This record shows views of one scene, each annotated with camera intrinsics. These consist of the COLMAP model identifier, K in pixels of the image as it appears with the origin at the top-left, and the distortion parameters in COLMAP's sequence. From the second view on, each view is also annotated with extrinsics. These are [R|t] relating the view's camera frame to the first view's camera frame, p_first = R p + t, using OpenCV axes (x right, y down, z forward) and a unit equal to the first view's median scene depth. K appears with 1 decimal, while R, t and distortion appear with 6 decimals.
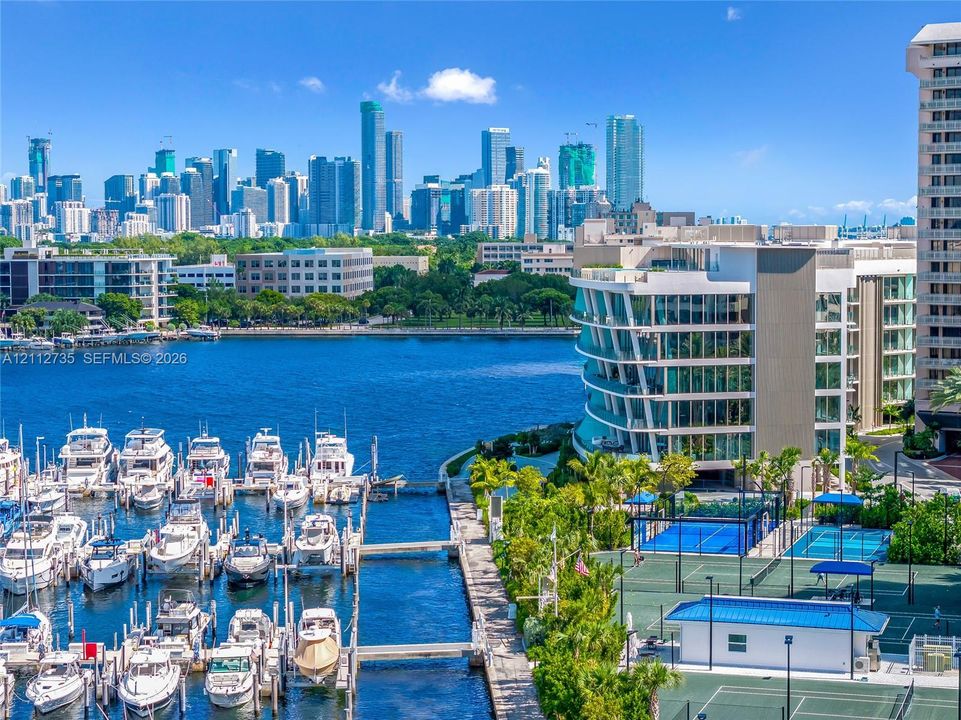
lens RADIAL K [[1942.7, 0, 480.5], [0, 1942.7, 360.0], [0, 0, 1]] dist [-0.035881, 0.424506]
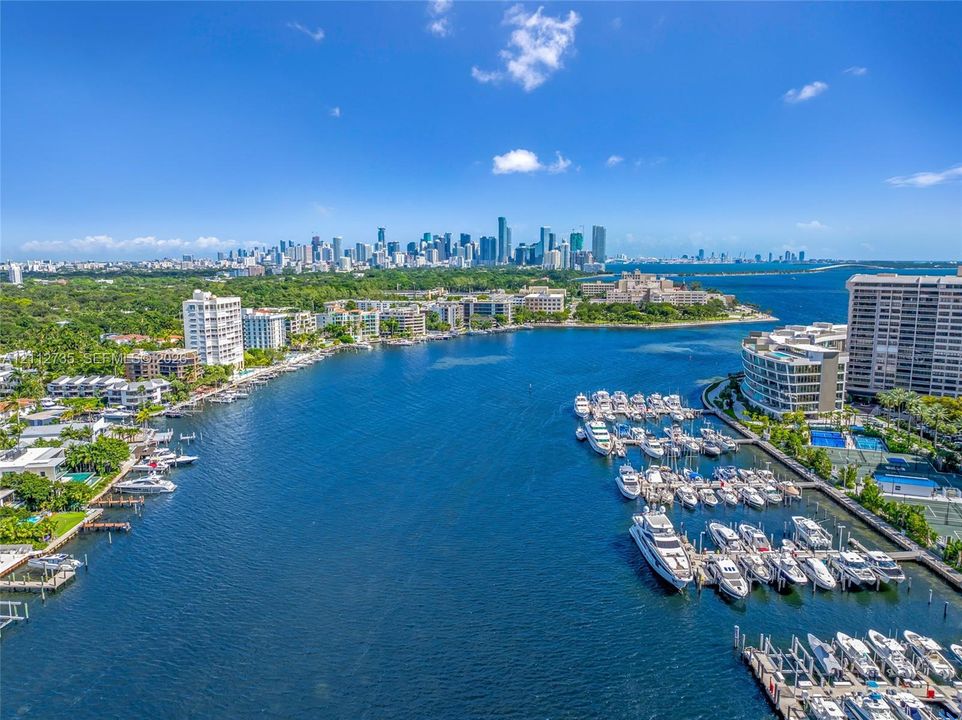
lens RADIAL K [[681.4, 0, 476.9], [0, 681.4, 363.0], [0, 0, 1]] dist [-0.039753, 0.003964]
pose [[0.997956, 0.009874, -0.063130, -0.111514], [-0.004103, 0.995852, 0.090896, -0.040099], [0.063766, -0.090451, 0.993857, -0.070550]]
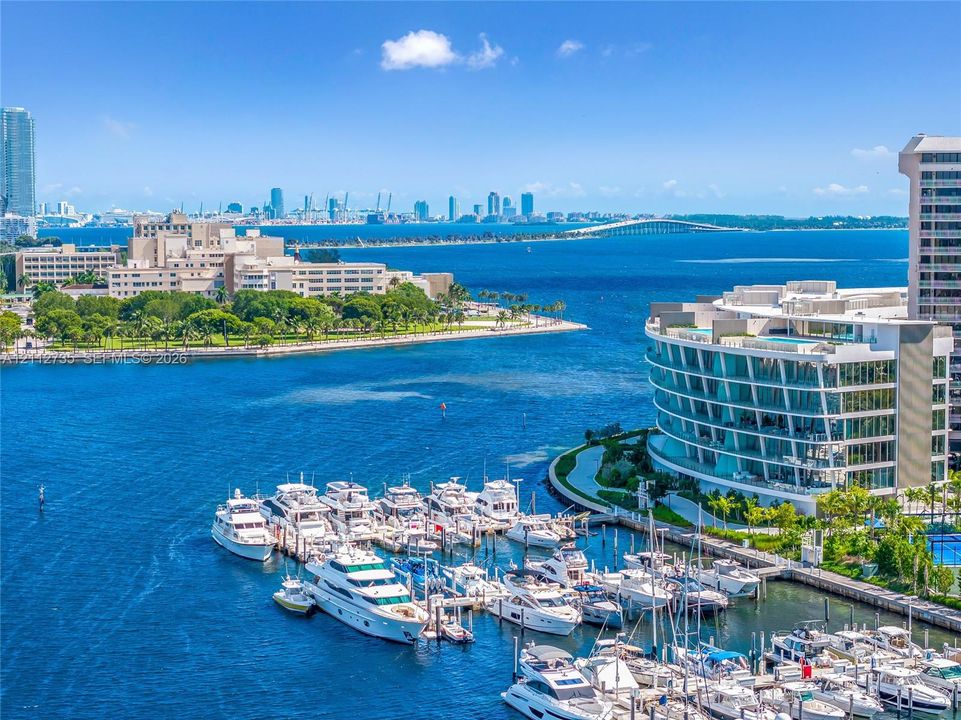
lens RADIAL K [[1942.7, 0, 480.5], [0, 1942.7, 360.0], [0, 0, 1]] dist [-0.035881, 0.424506]
pose [[0.934798, -0.028531, 0.354033, -0.158847], [0.025007, 0.999582, 0.014525, -0.016388], [-0.354299, -0.004724, 0.935120, -0.031455]]
